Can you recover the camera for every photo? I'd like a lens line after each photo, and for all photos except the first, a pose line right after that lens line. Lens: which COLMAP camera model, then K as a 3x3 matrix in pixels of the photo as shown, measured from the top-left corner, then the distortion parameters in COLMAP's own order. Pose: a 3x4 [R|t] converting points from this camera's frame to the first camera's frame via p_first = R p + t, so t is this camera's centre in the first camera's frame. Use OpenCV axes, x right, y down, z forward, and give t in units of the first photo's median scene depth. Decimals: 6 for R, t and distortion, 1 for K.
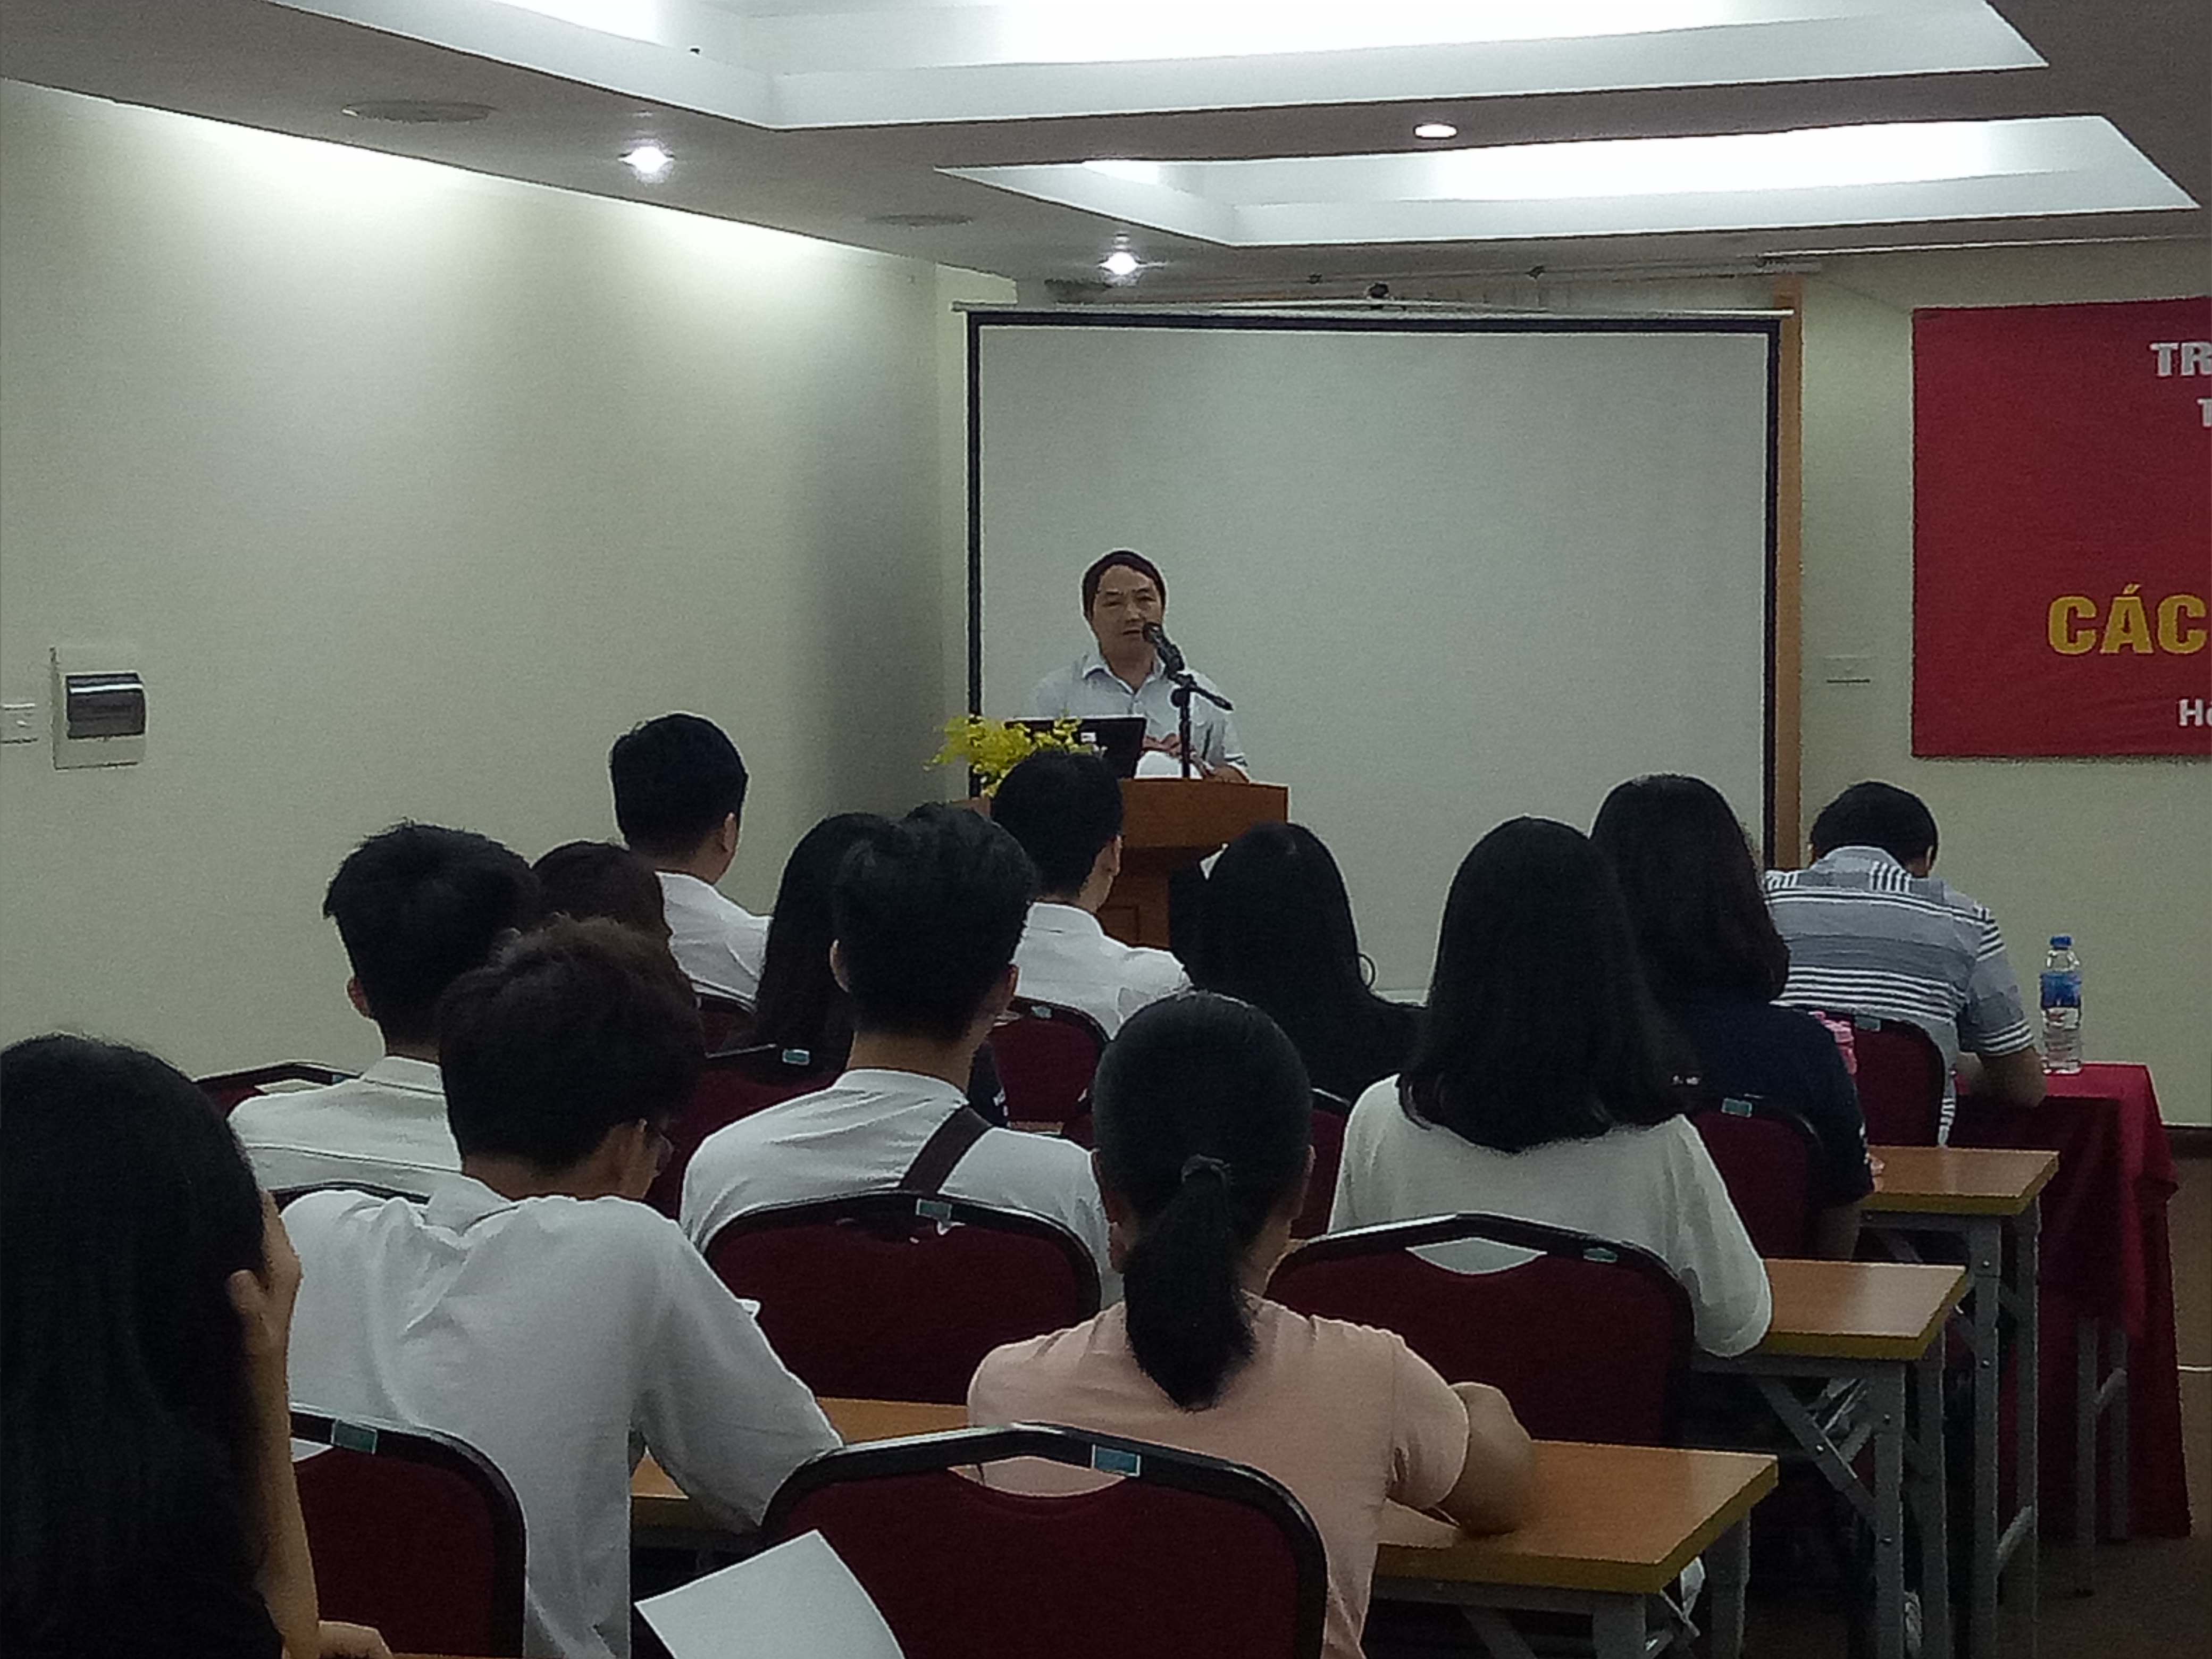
lens RADIAL K [[4312.7, 0, 1106.0], [0, 4312.7, 829.5], [0, 0, 1]] dist [0.134162, -0.188795]
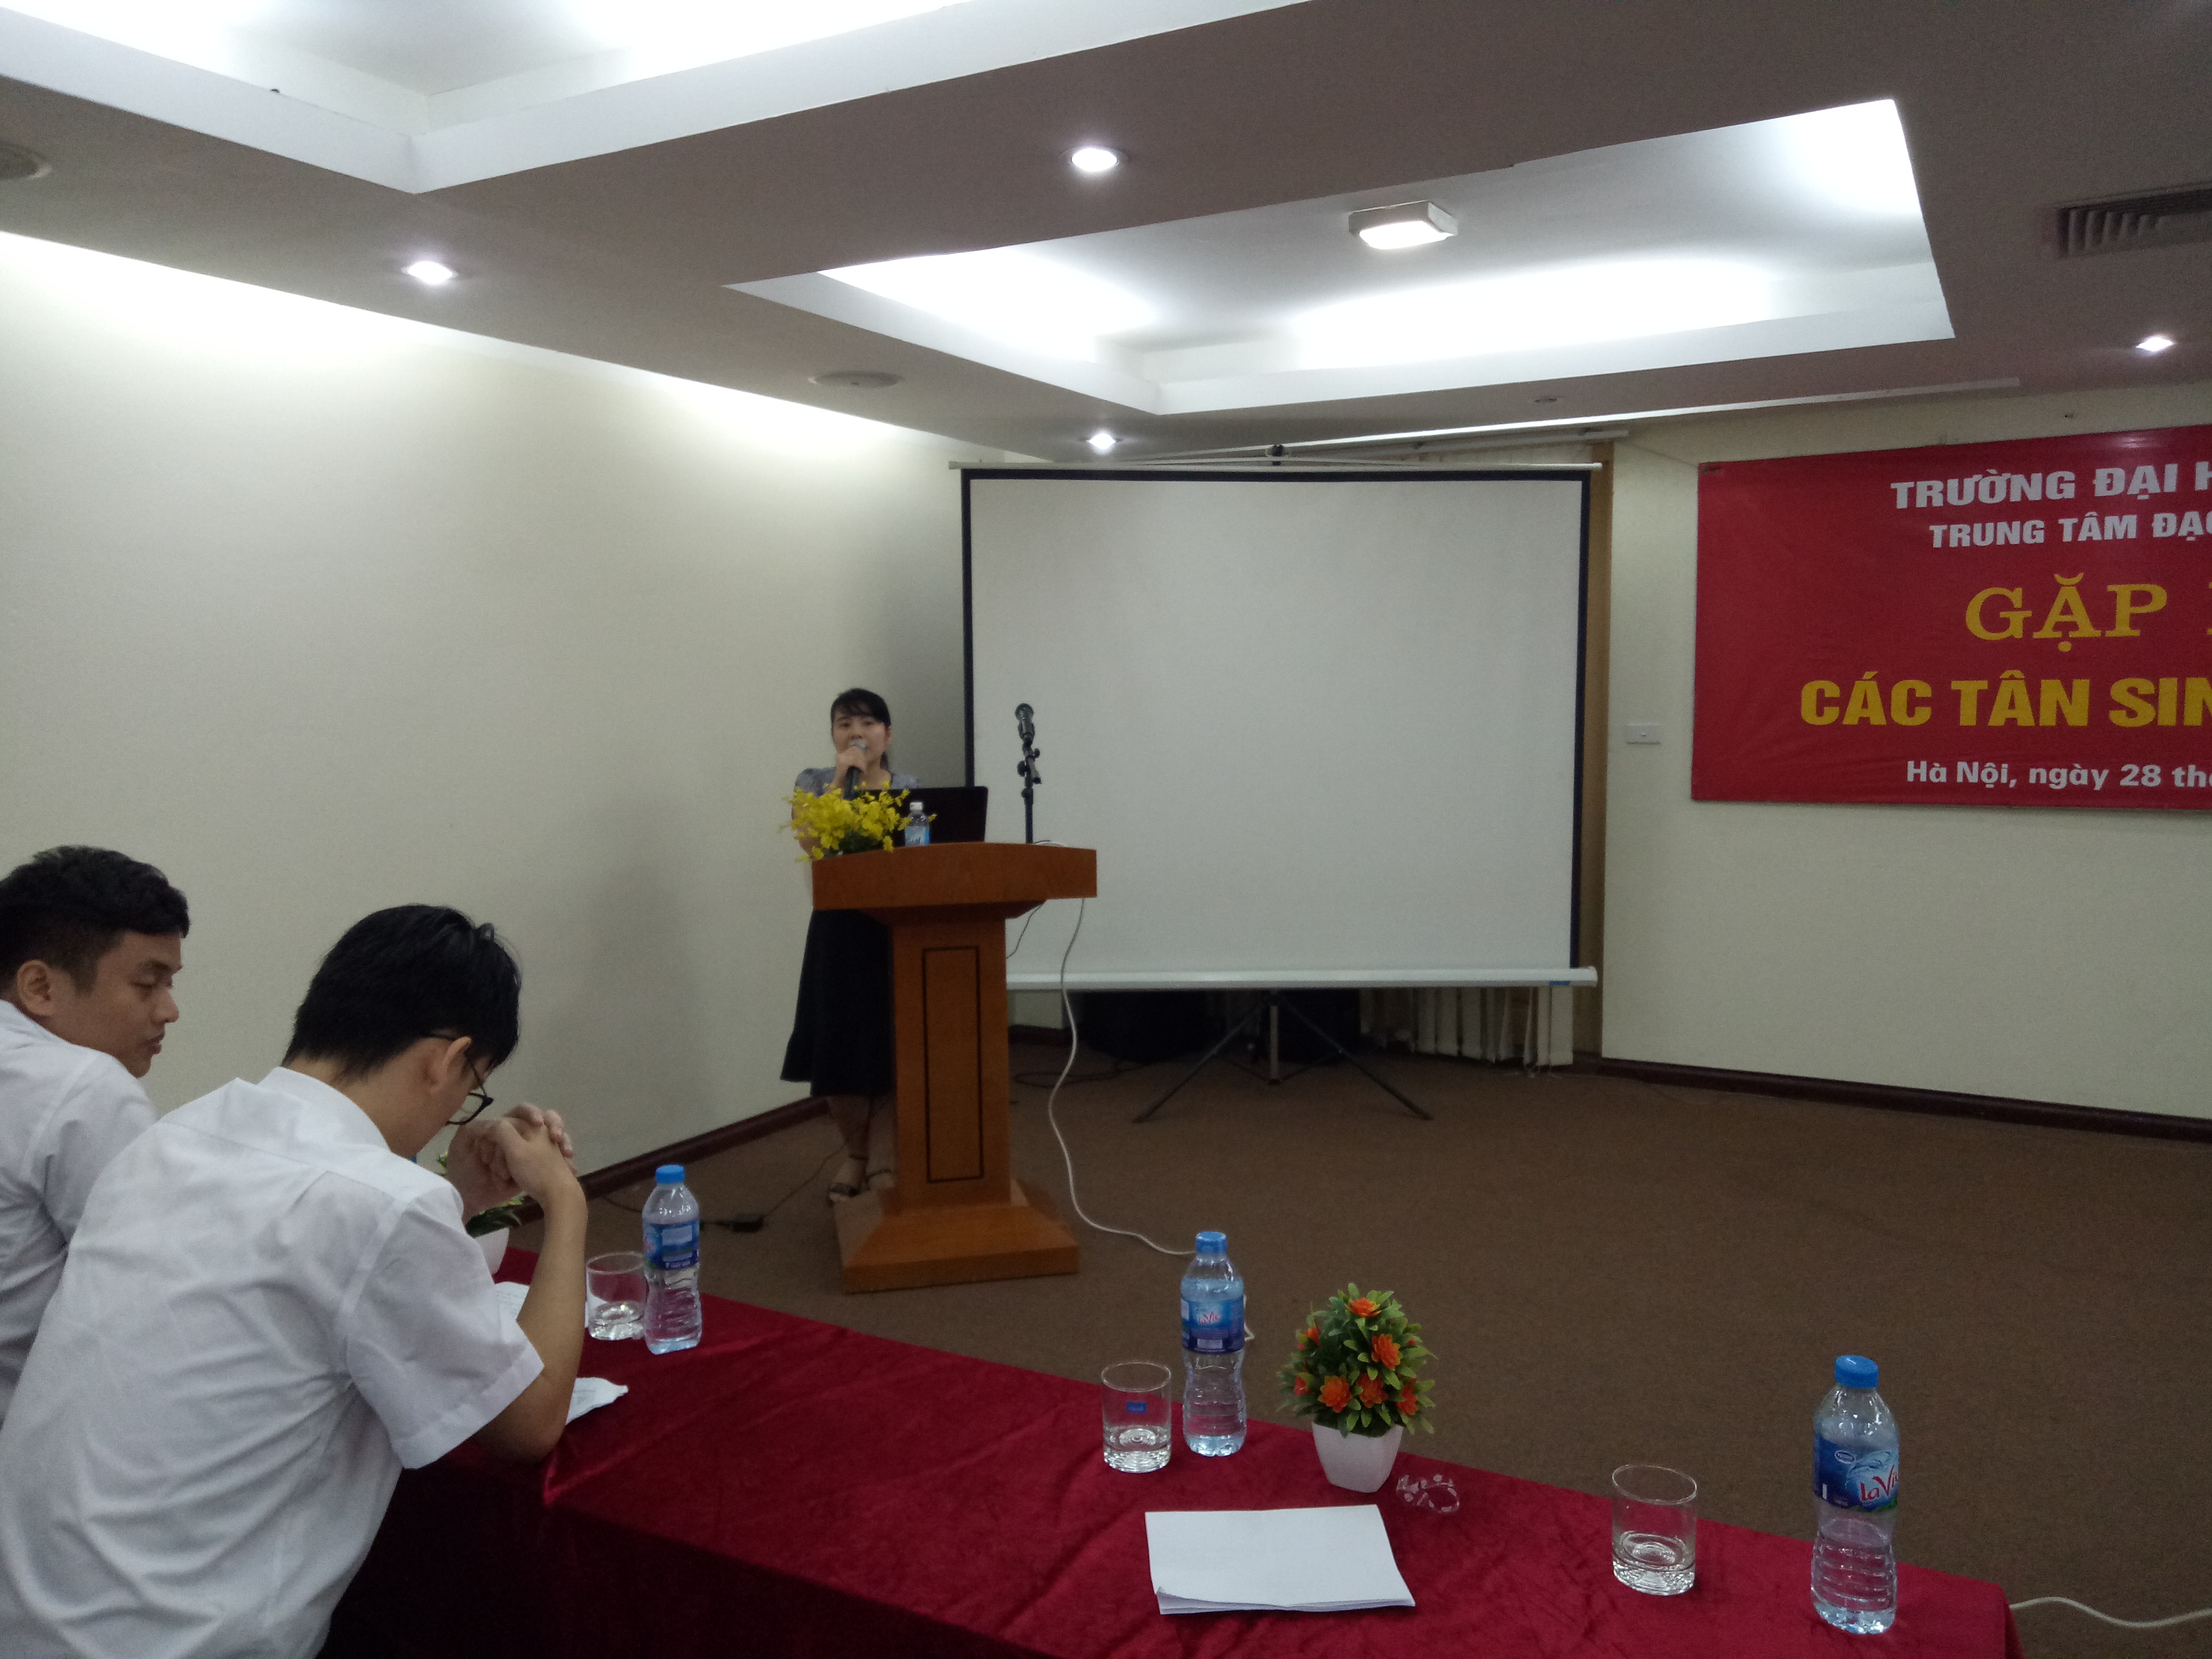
lens RADIAL K [[1658.2, 0, 1107.7], [0, 1658.2, 820.2], [0, 0, 1]] dist [0.049727, -0.046040]
pose [[0.985339, 0.015638, -0.169888, 0.098567], [-0.009691, 0.999313, 0.035777, -0.027950], [0.170331, -0.033606, 0.984814, 0.473267]]
